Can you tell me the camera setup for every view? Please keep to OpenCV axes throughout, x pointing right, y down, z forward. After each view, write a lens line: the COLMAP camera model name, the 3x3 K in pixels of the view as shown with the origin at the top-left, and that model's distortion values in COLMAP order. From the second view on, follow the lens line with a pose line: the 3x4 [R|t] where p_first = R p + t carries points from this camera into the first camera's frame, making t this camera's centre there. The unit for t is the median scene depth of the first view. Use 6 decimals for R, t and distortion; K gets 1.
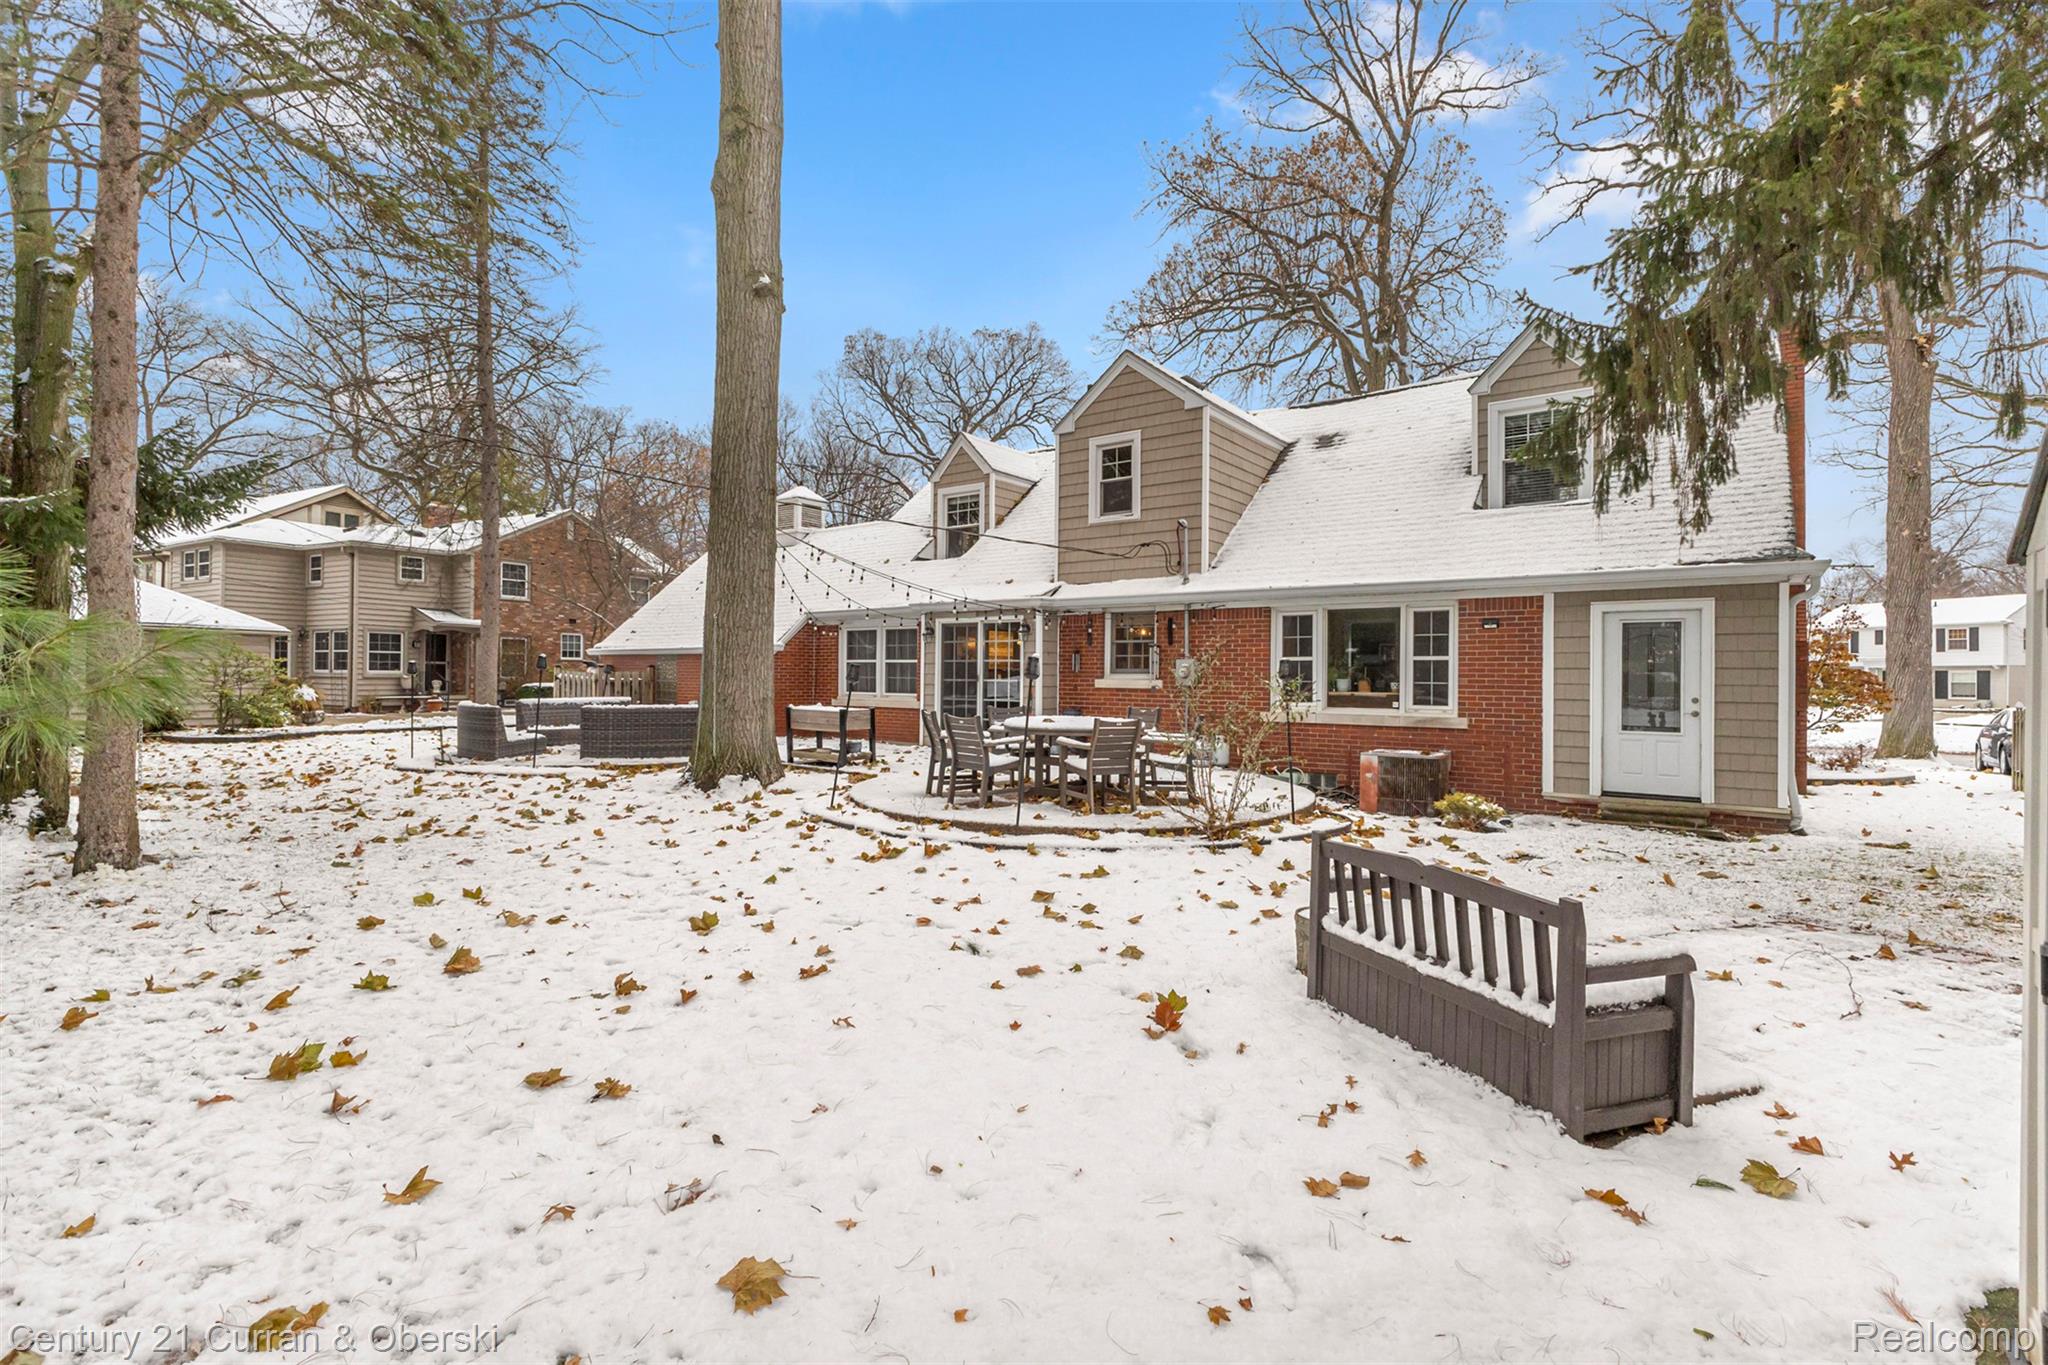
lens RADIAL K [[923.7, 0, 1024.0], [0, 923.7, 682.5], [0, 0, 1]] dist [-0.000823, -0.000025]
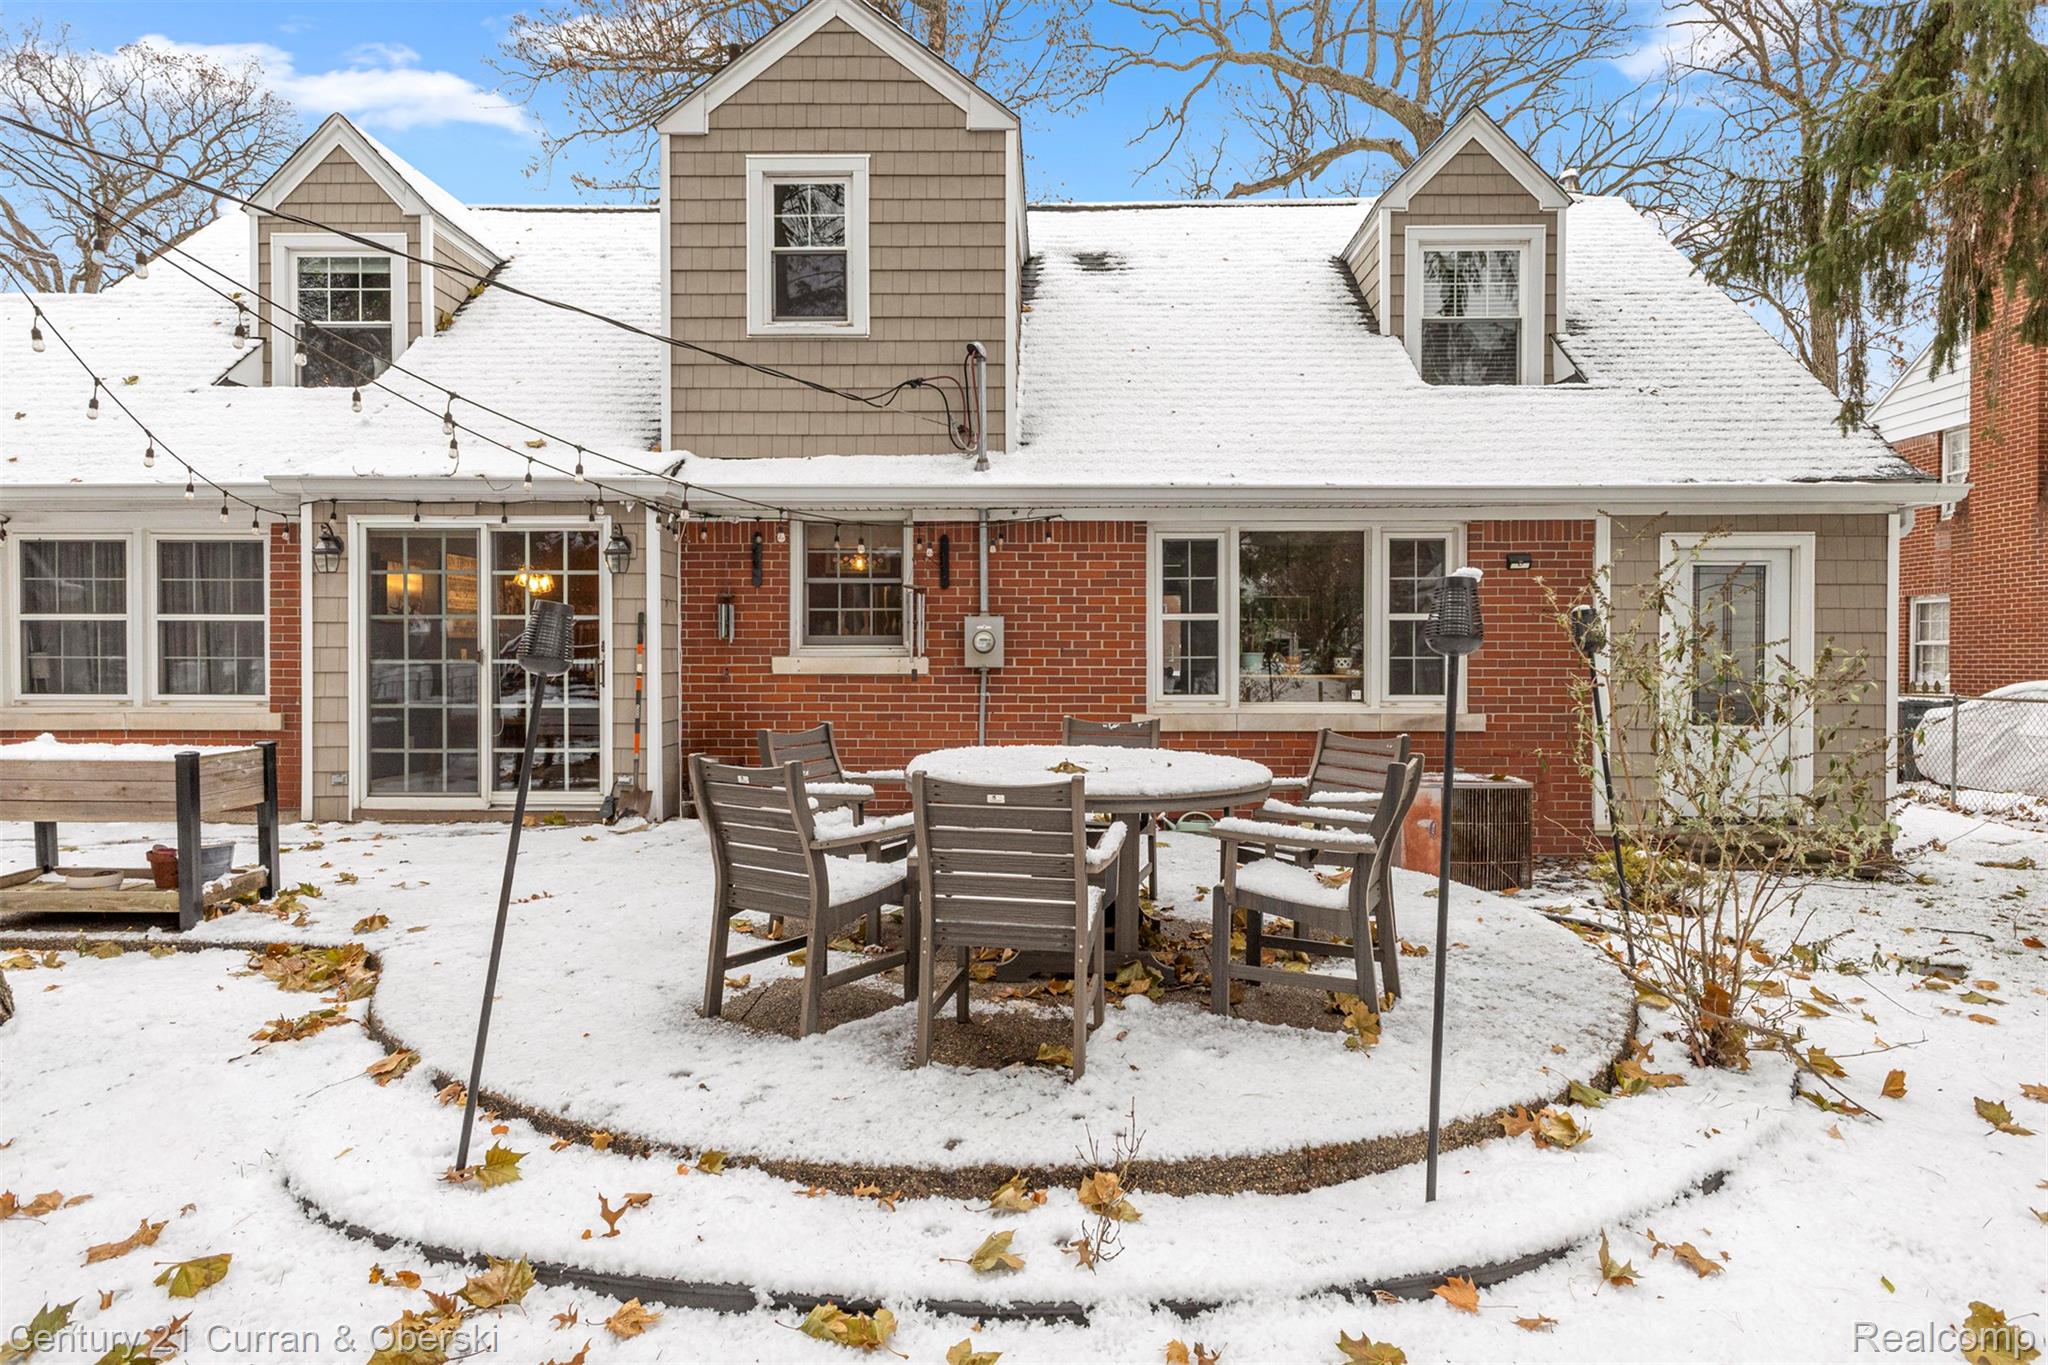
lens RADIAL K [[1162.4, 0, 1024.0], [0, 1162.4, 682.5], [0, 0, 1]] dist [0.009972, -0.000619]
pose [[0.808750, -0.021234, 0.587770, -0.179362], [0.010090, 0.999702, 0.022232, -0.002293], [-0.588067, -0.012049, 0.808723, 0.435948]]
